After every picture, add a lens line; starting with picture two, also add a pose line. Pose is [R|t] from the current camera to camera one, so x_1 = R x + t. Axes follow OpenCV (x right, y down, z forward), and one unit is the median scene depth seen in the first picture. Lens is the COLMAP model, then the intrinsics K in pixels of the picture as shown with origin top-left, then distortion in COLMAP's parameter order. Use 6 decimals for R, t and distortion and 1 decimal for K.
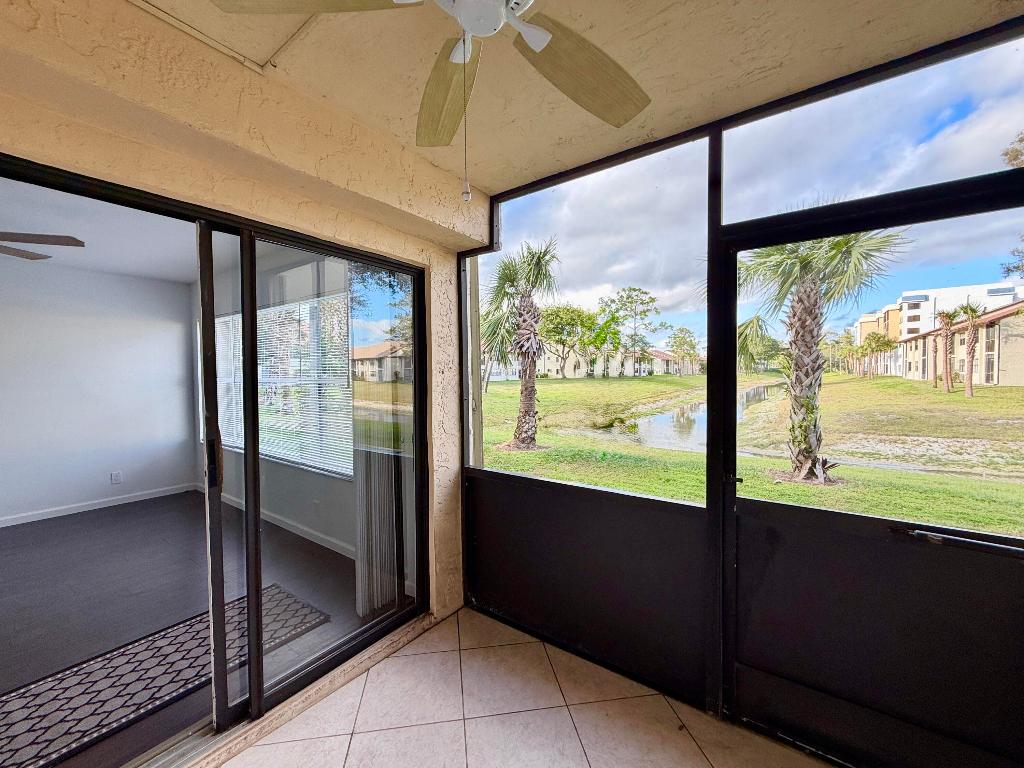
lens RADIAL K [[408.1, 0, 507.1], [0, 408.1, 382.9], [0, 0, 1]] dist [-0.000760, -0.000235]
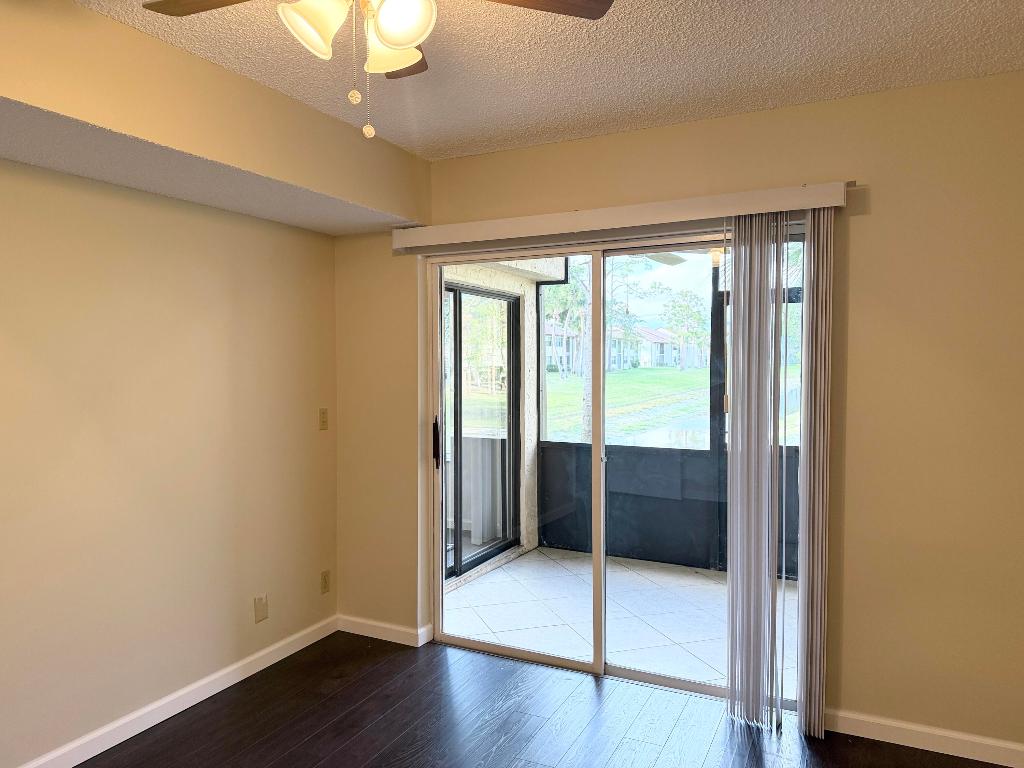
lens RADIAL K [[750.3, 0, 505.0], [0, 750.3, 385.1], [0, 0, 1]] dist [0.064677, -0.071143]
pose [[0.985254, -0.000705, 0.171096, -0.104436], [-0.000217, 0.999986, 0.005375, 0.001793], [-0.171097, -0.005333, 0.985240, -0.228685]]
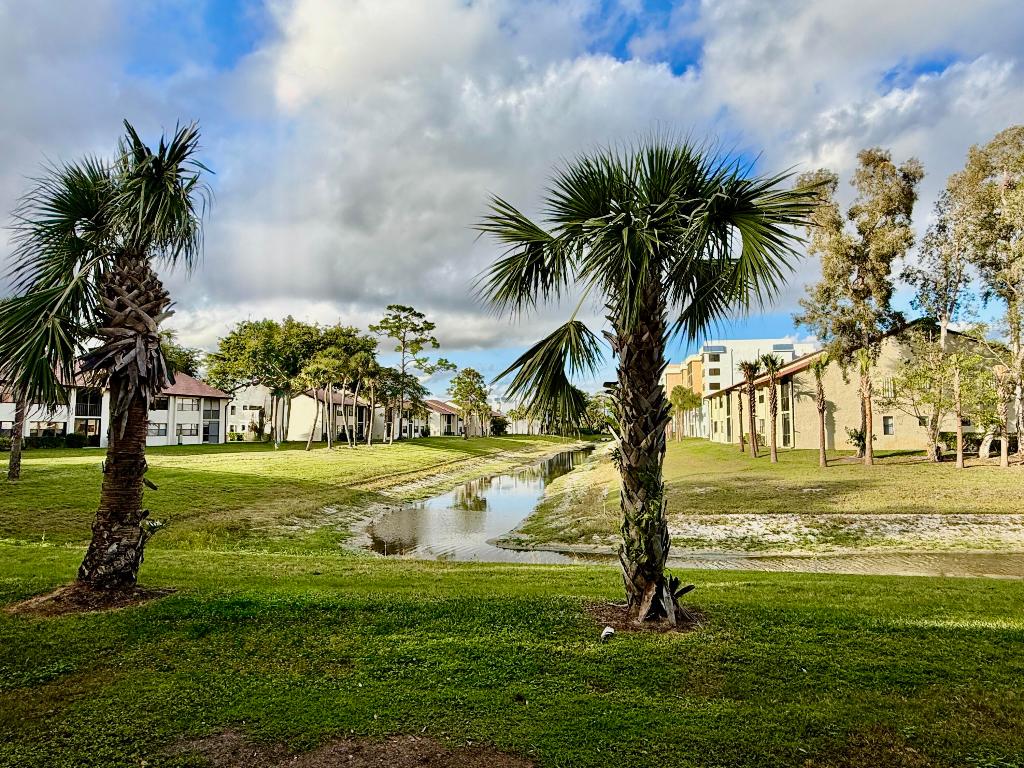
lens RADIAL K [[620.5, 0, 510.7], [0, 620.5, 381.9], [0, 0, 1]] dist [-0.001965, 0.001917]
pose [[0.891620, 0.043108, 0.450729, 0.044338], [0.005296, 0.994397, -0.105581, 0.001250], [-0.452754, 0.096525, 0.886395, 0.078587]]
